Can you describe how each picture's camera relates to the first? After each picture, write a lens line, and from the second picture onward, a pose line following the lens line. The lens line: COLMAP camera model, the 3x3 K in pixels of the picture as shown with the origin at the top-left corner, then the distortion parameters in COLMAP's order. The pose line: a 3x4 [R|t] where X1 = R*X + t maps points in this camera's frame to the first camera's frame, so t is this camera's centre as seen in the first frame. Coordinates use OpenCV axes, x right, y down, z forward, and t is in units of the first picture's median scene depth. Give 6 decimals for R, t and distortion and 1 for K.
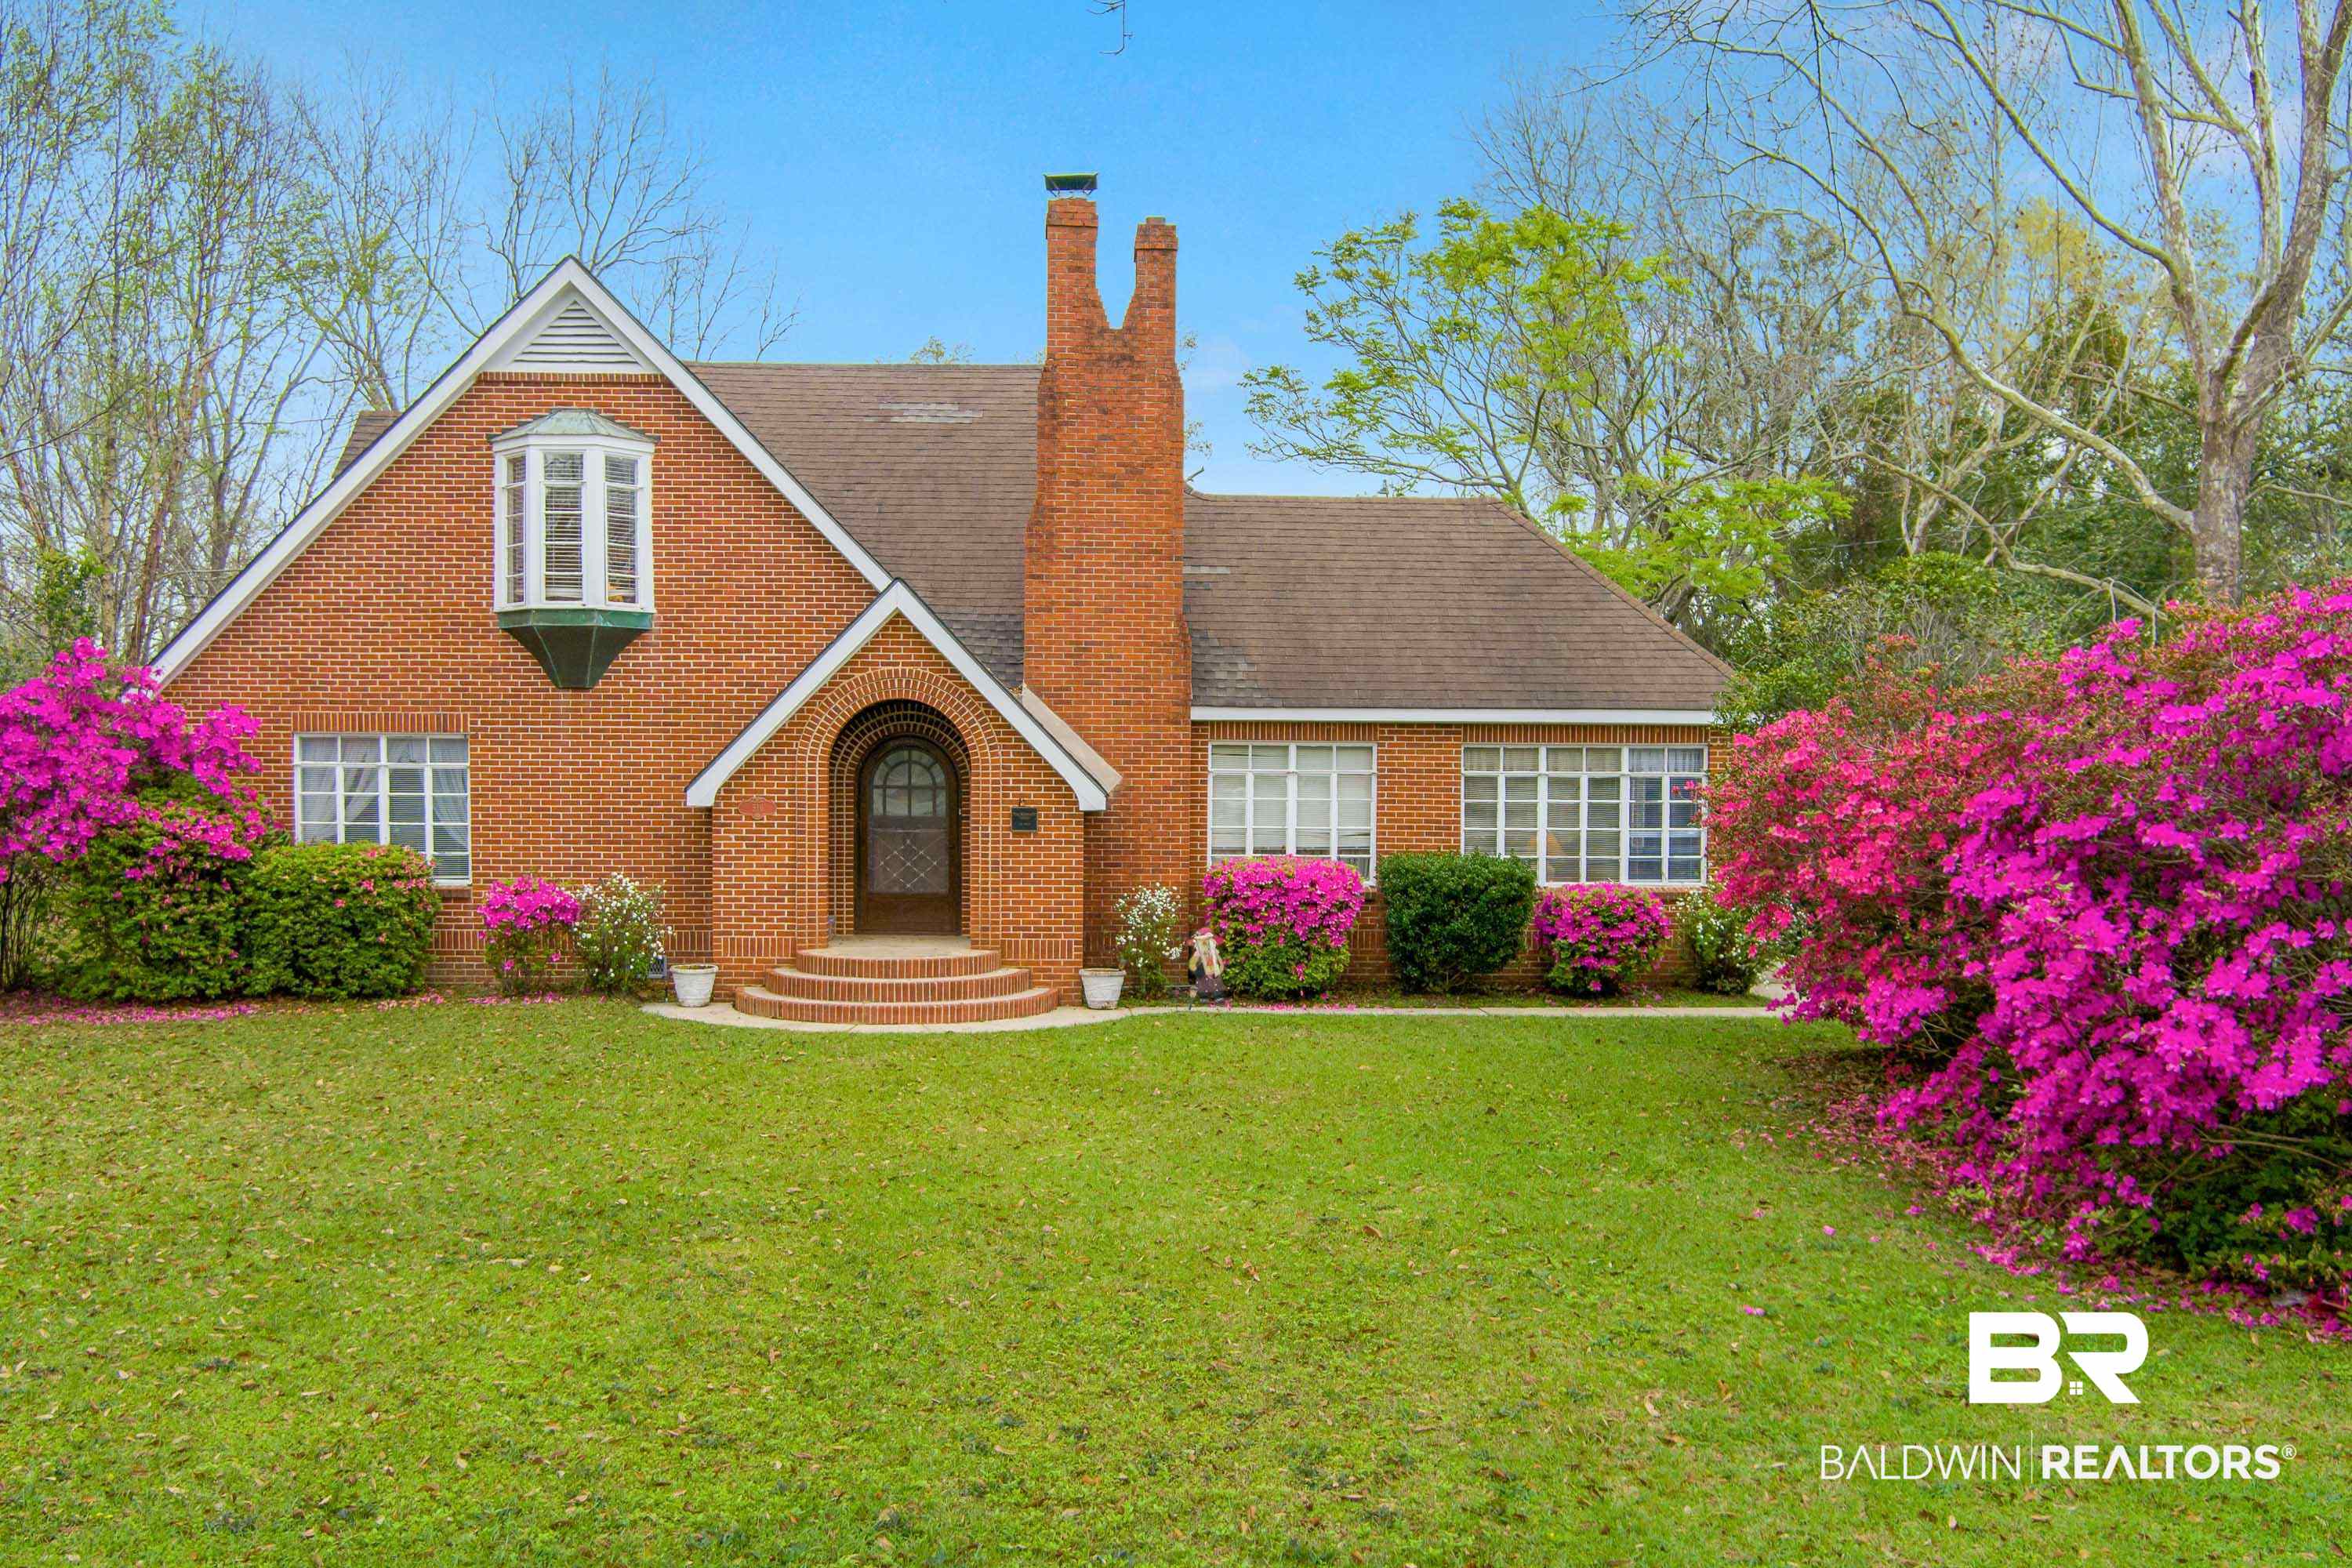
lens RADIAL K [[1715.5, 0, 1176.0], [0, 1715.5, 784.0], [0, 0, 1]] dist [-0.018117, -0.002805]
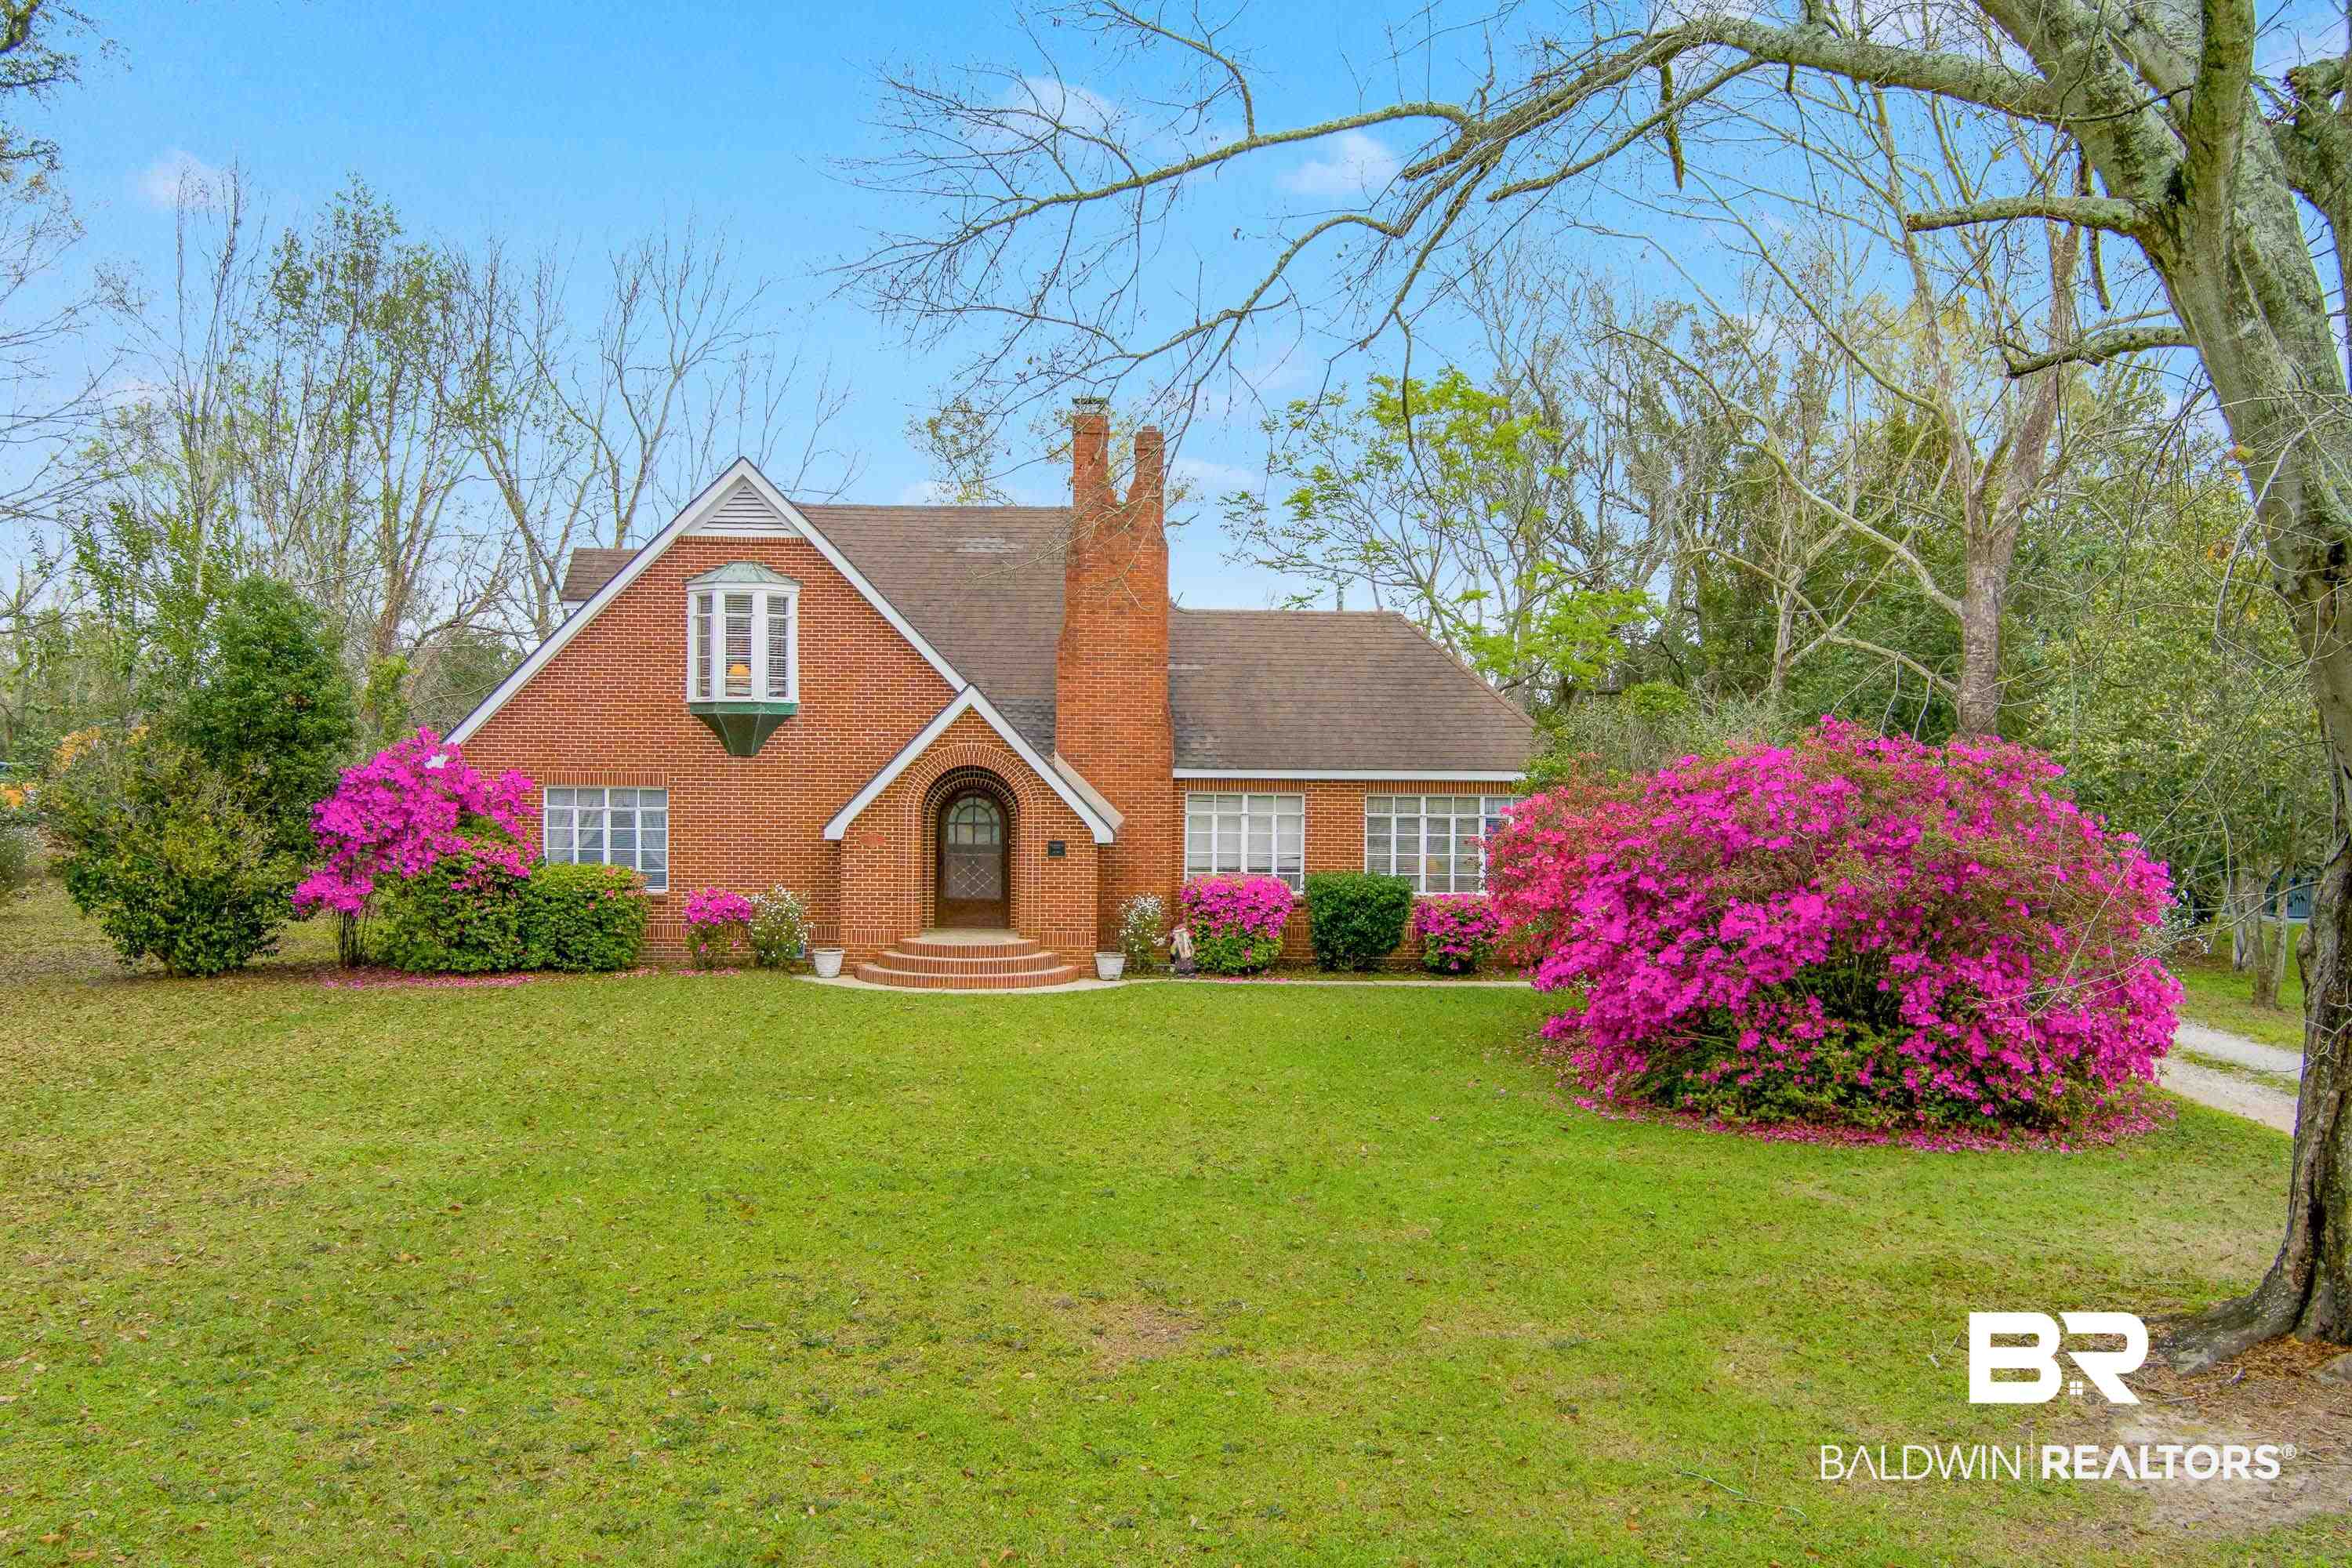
lens RADIAL K [[1465.6, 0, 1176.0], [0, 1465.6, 784.0], [0, 0, 1]] dist [0.002335, 0.000249]
pose [[0.999987, 0.004005, 0.003262, 0.007903], [-0.003972, 0.999942, -0.009994, -0.021583], [-0.003302, 0.009981, 0.999945, -0.231681]]
